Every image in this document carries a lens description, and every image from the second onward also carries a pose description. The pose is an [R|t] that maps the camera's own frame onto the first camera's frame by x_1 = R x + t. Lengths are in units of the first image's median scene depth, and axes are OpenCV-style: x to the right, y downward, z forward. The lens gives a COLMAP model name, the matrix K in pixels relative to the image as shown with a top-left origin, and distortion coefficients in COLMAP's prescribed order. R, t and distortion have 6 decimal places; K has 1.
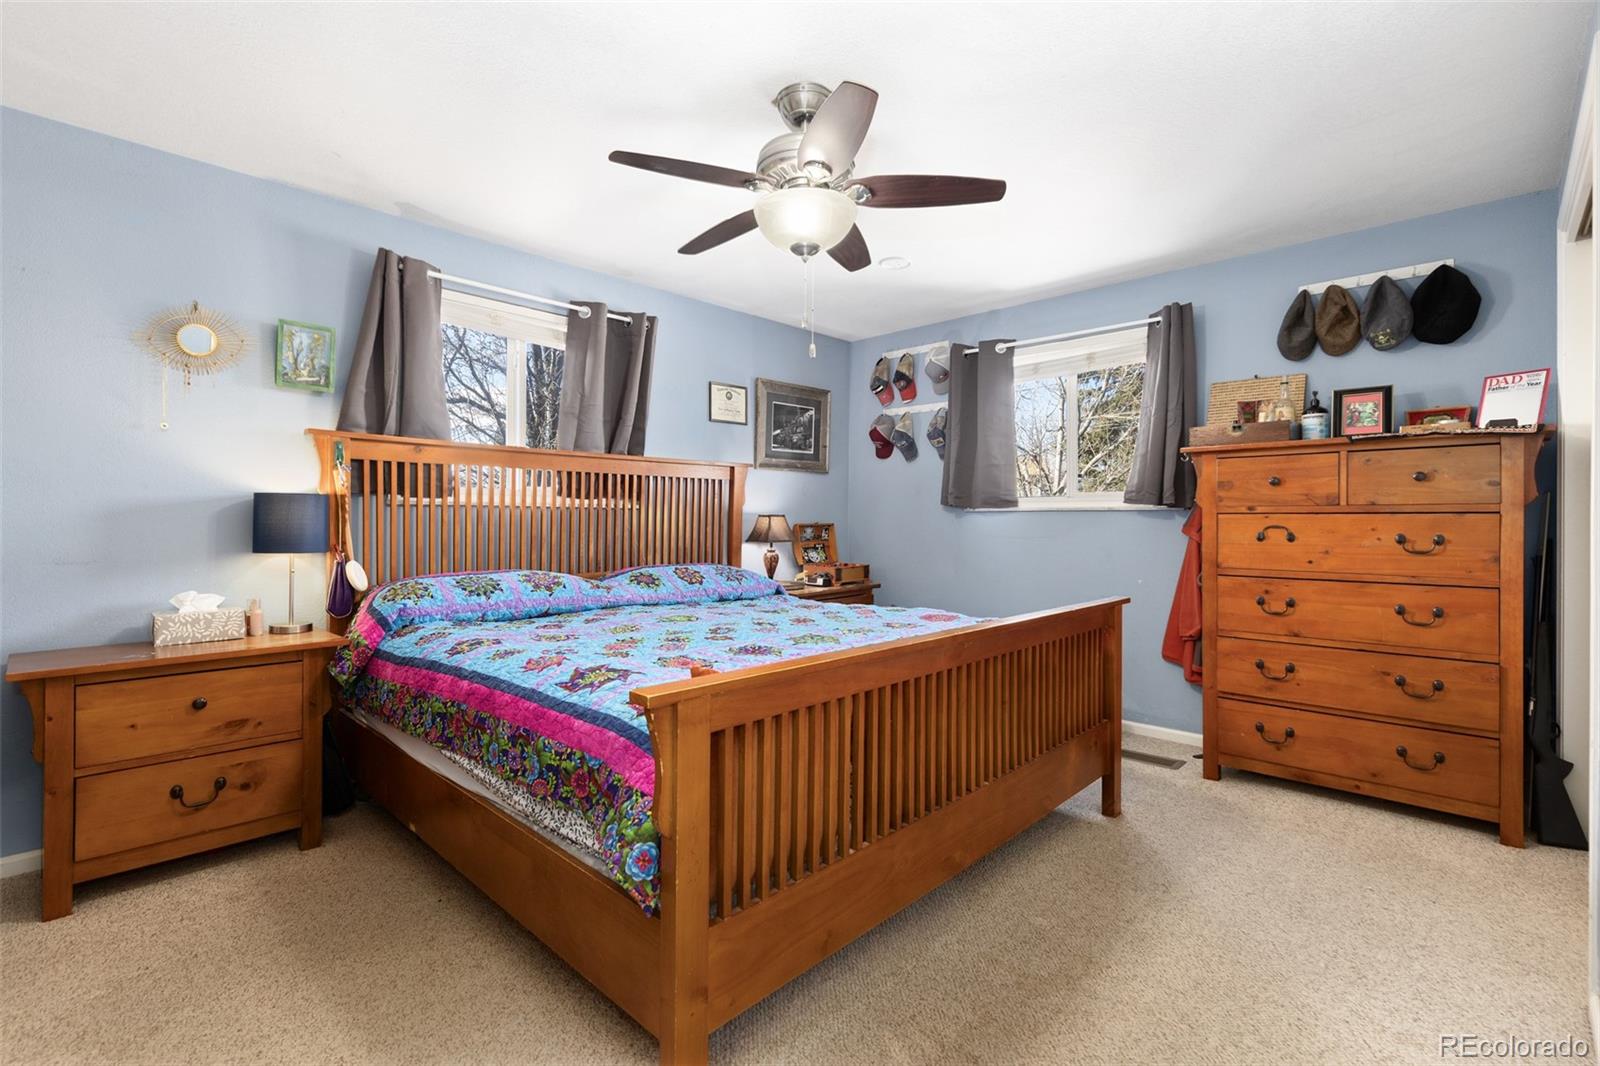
lens RADIAL K [[722.4, 0, 783.6], [0, 722.4, 524.8], [0, 0, 1]] dist [0.007182, -0.001175]
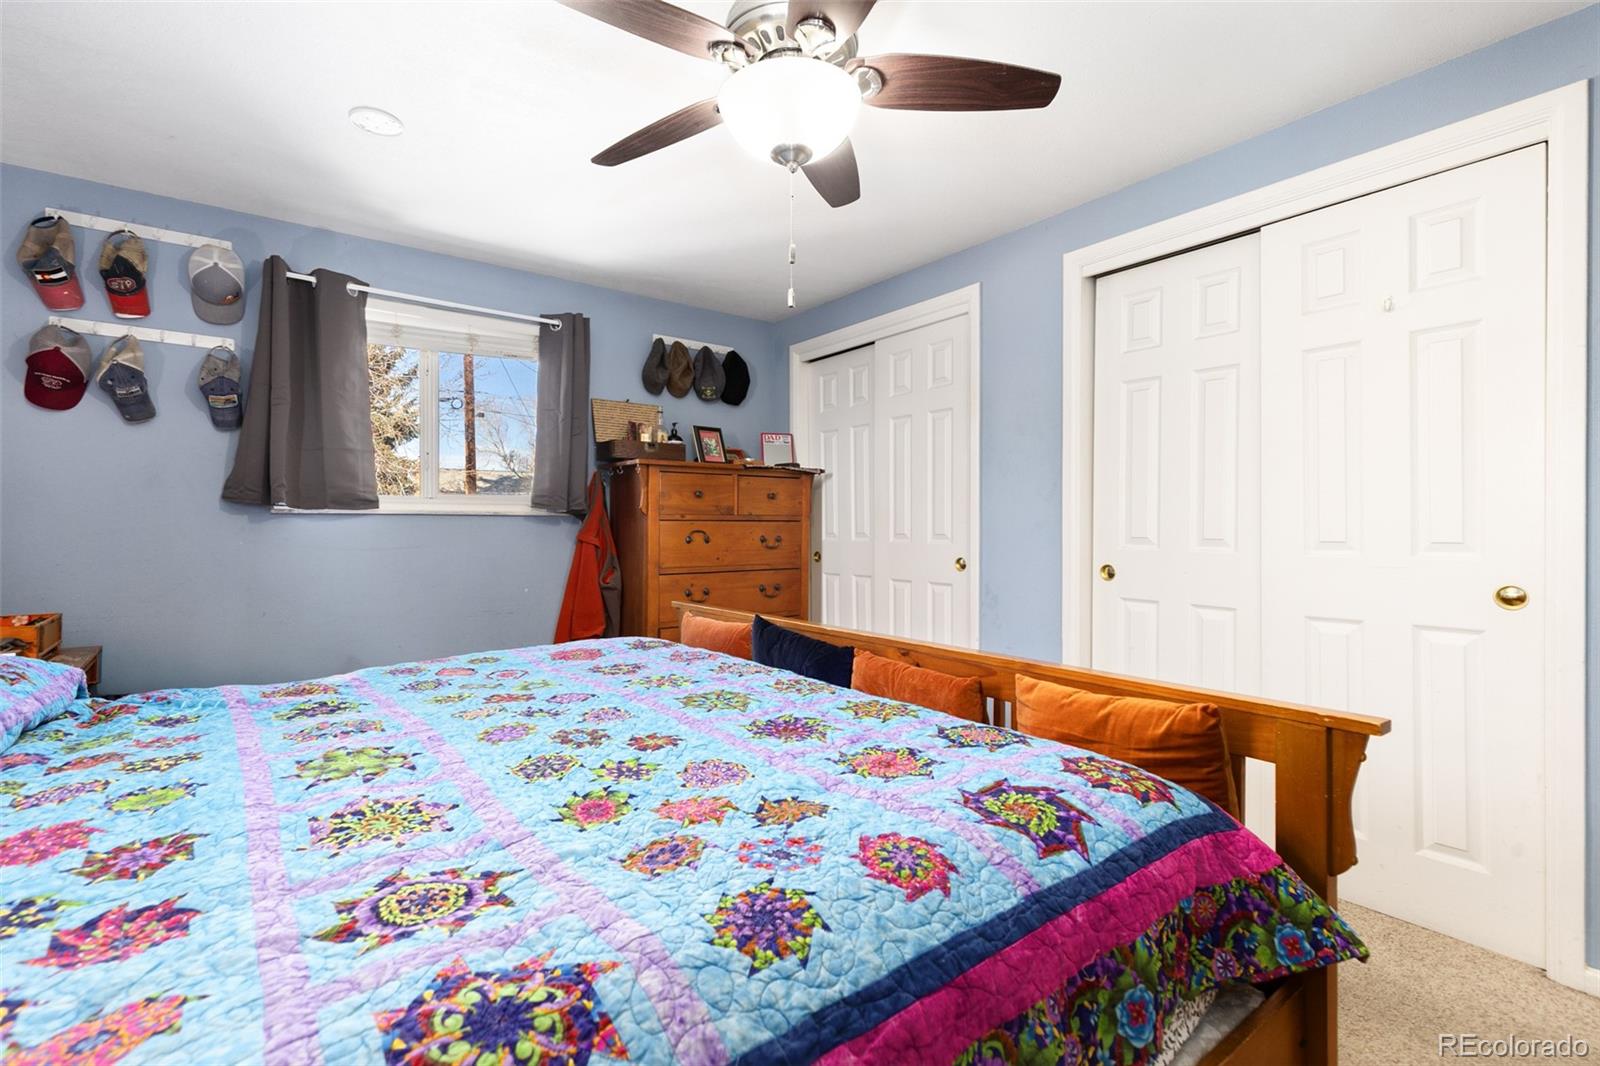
lens RADIAL K [[722.4, 0, 790.3], [0, 722.4, 527.7], [0, 0, 1]] dist [0.007182, -0.001175]
pose [[0.154970, -0.007769, 0.987889, -0.459705], [0.004333, 0.999965, 0.007185, -0.010572], [-0.987910, 0.003167, 0.154999, 0.592618]]
